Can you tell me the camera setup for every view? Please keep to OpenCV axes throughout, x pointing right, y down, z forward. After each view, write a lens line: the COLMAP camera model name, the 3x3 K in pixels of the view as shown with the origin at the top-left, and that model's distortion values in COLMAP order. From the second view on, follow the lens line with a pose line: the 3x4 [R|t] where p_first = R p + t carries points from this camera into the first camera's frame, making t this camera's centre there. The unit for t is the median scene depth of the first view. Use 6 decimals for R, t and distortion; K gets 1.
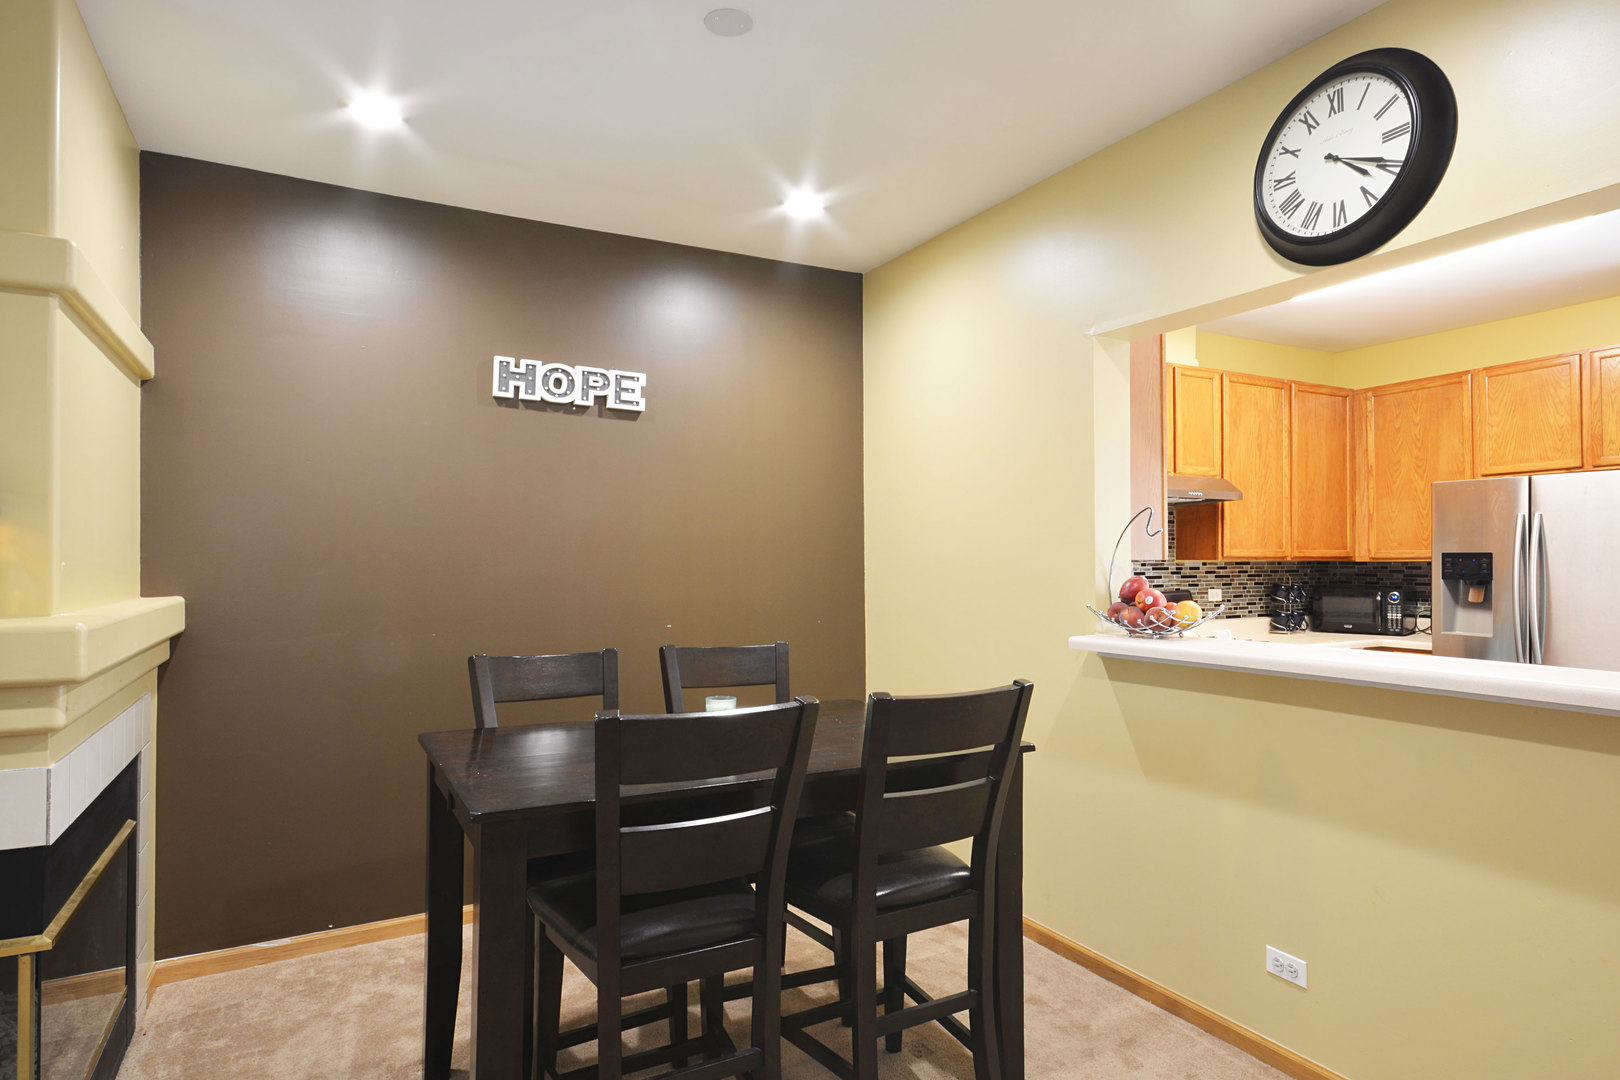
lens RADIAL K [[943.7, 0, 810.0], [0, 943.7, 540.0], [0, 0, 1]] dist [-0.023756, 0.045967]
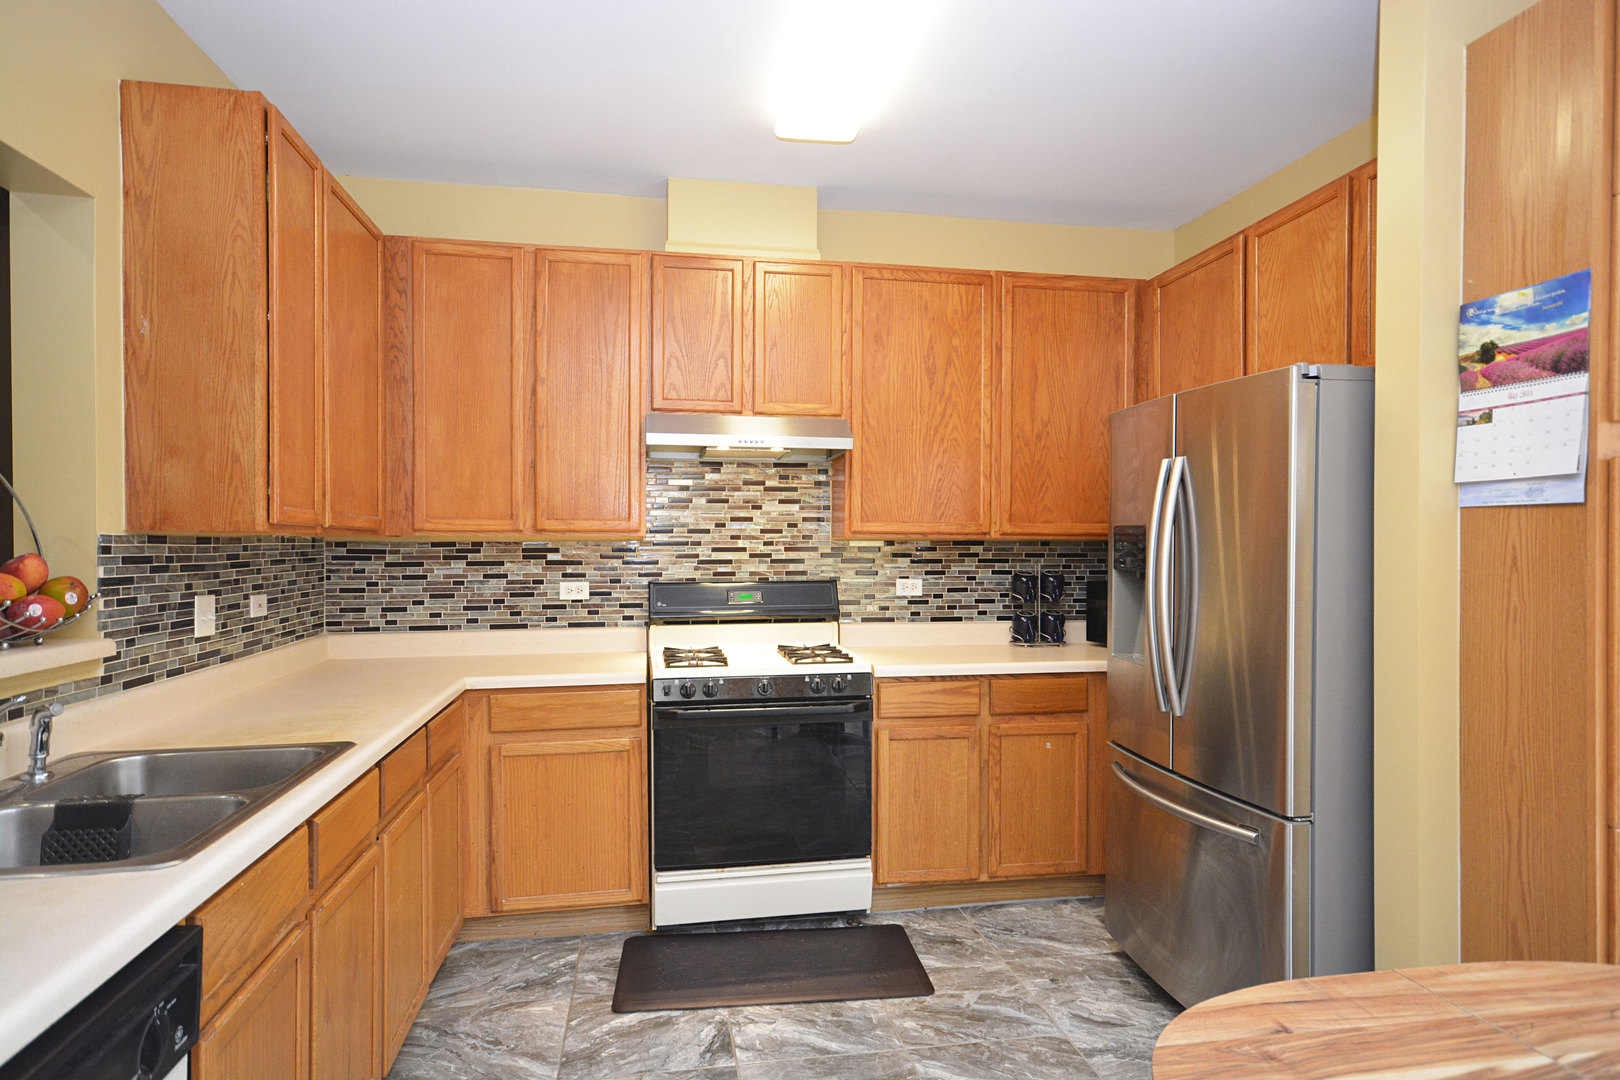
lens RADIAL K [[943.7, 0, 810.0], [0, 943.7, 540.0], [0, 0, 1]] dist [-0.023756, 0.045967]
pose [[0.947306, 0.007326, -0.320247, 0.606278], [-0.000457, 0.999768, 0.021521, 0.008014], [0.320330, -0.020241, 0.947090, 0.317131]]
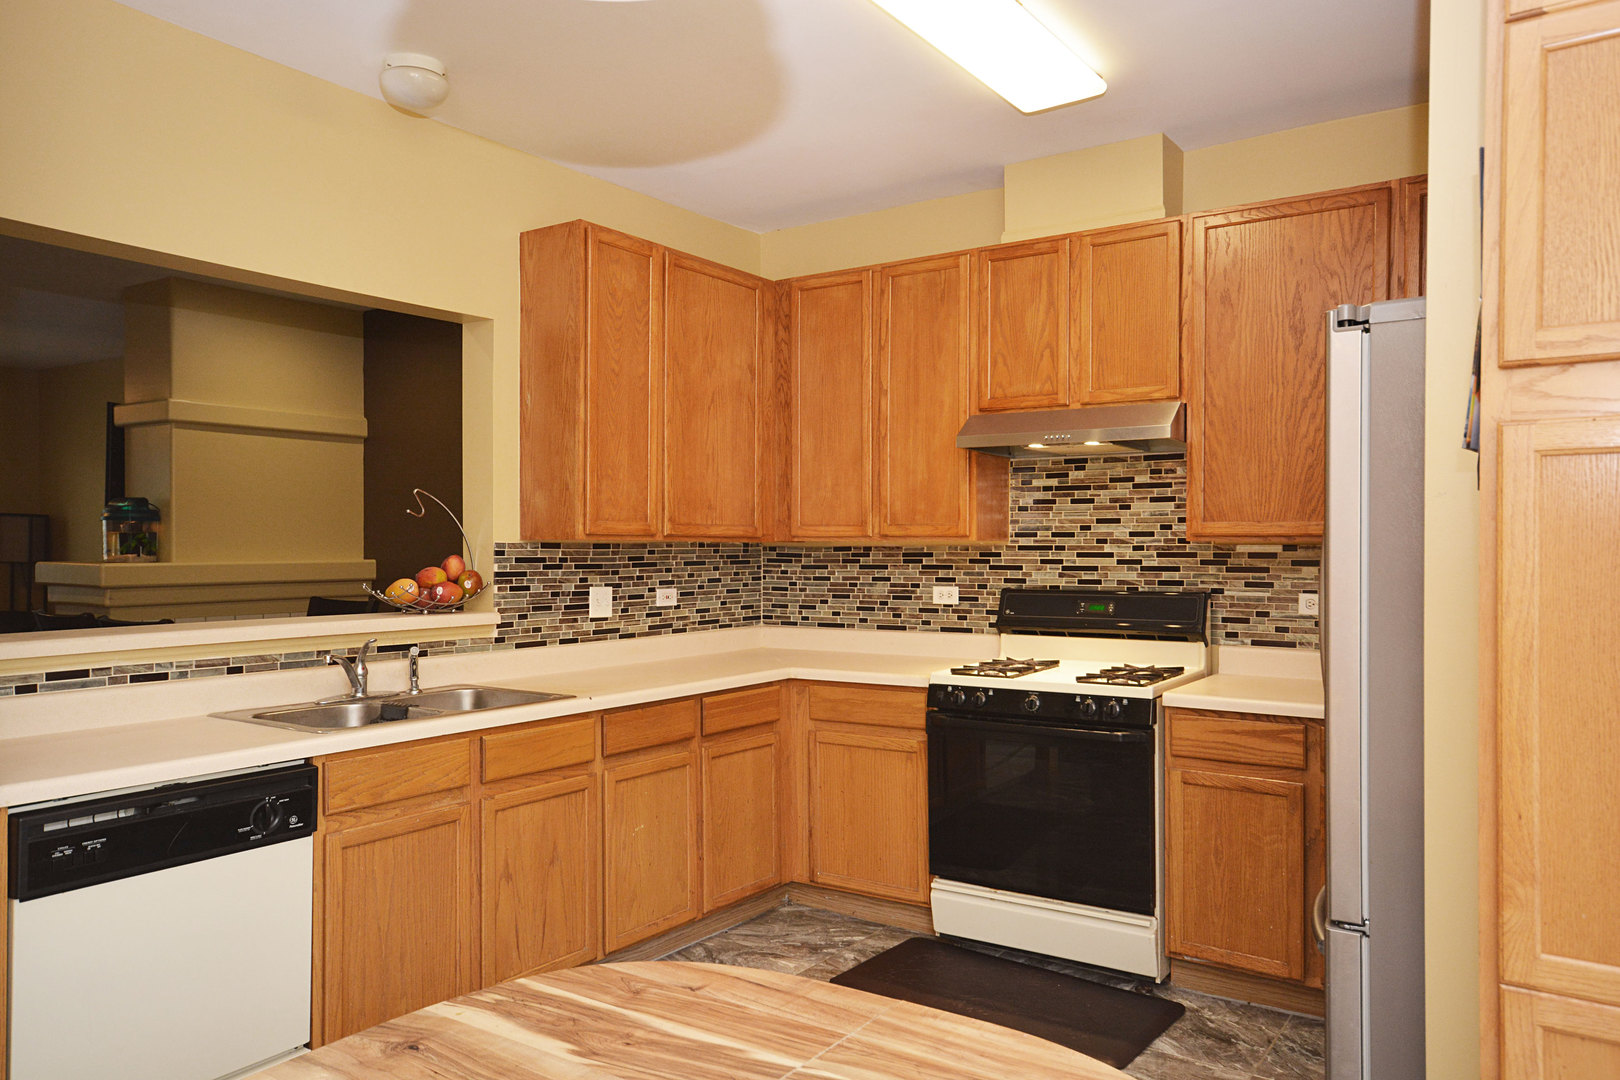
lens RADIAL K [[1126.4, 0, 810.0], [0, 1126.4, 540.0], [0, 0, 1]] dist [0.000349, 0.003071]
pose [[0.444369, 0.003354, -0.895838, 0.916482], [0.018007, 0.999758, 0.012675, 0.007269], [0.895663, -0.021763, 0.444201, 0.458322]]
